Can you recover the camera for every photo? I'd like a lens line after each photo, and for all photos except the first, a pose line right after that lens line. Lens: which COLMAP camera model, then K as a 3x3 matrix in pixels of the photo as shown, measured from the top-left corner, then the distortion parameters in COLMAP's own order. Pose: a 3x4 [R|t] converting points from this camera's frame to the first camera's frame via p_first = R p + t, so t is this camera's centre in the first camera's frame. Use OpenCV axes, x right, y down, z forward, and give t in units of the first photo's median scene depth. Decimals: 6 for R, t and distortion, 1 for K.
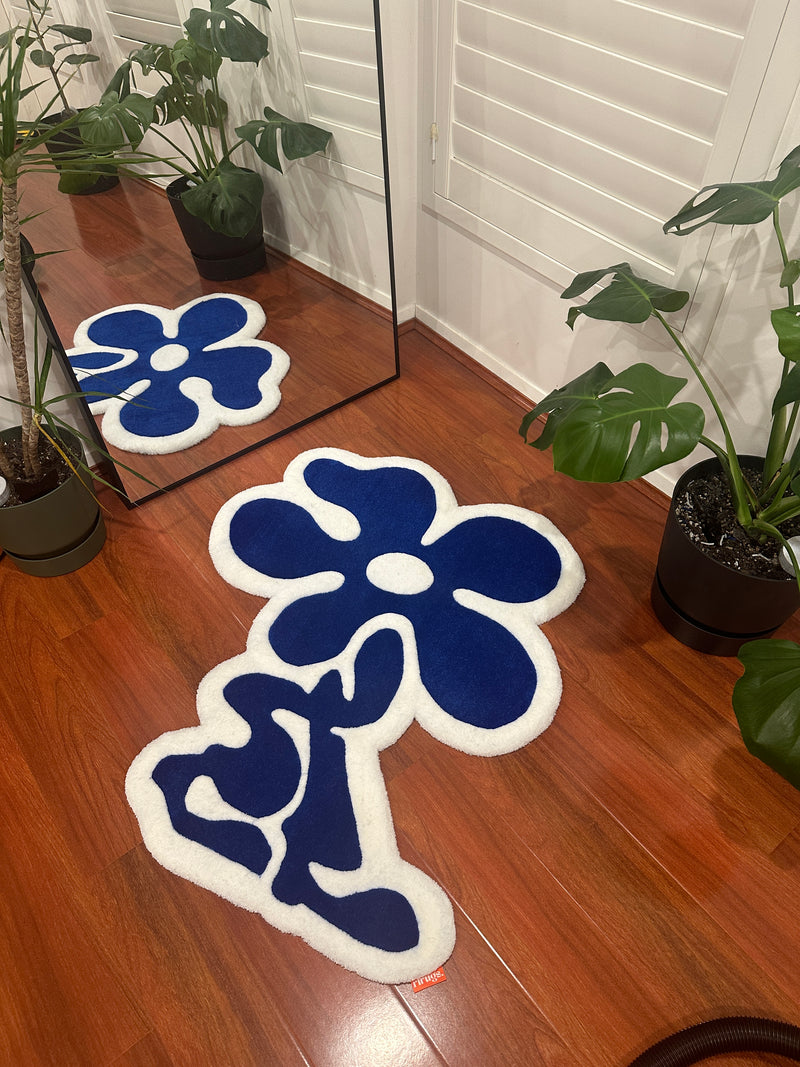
lens RADIAL K [[769.0, 0, 389.8], [0, 769.0, 546.9], [0, 0, 1]] dist [0.004867, -0.013927]
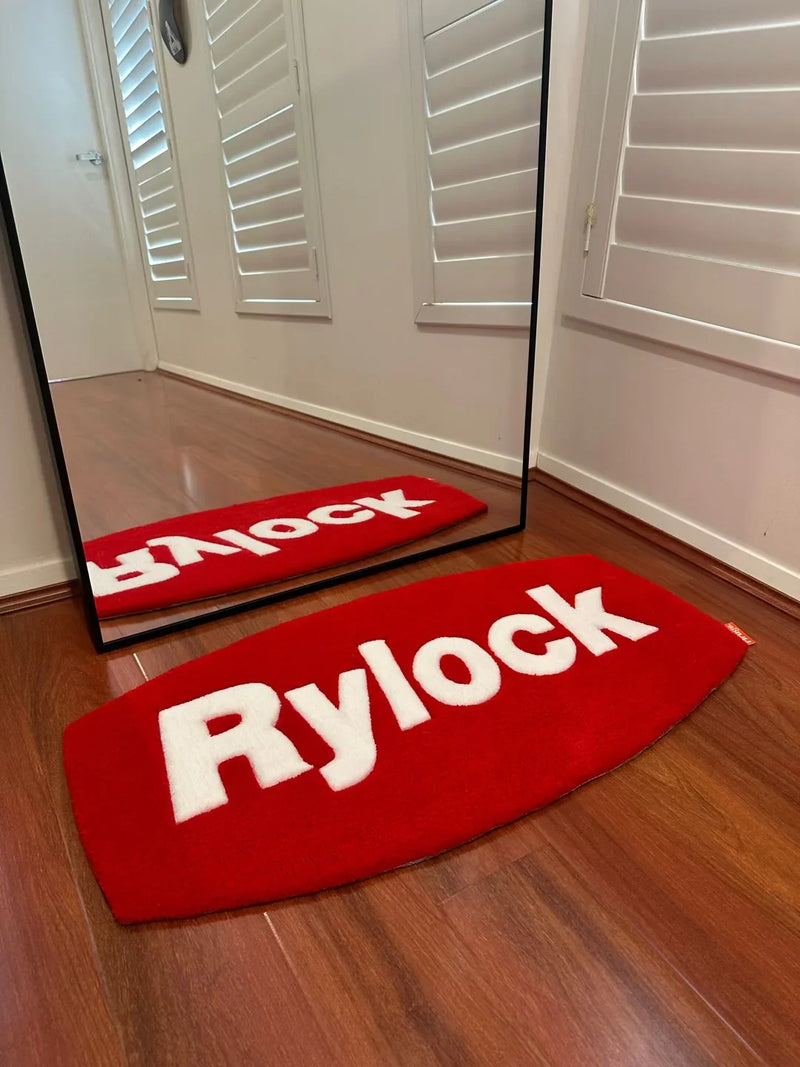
lens RADIAL K [[761.3, 0, 391.7], [0, 761.3, 539.3], [0, 0, 1]] dist [0.030679, -0.040284]
pose [[0.992790, 0.083087, -0.086398, -0.056447], [-0.109254, 0.923753, -0.367074, 0.090405], [0.049312, 0.373867, 0.926171, 0.443042]]
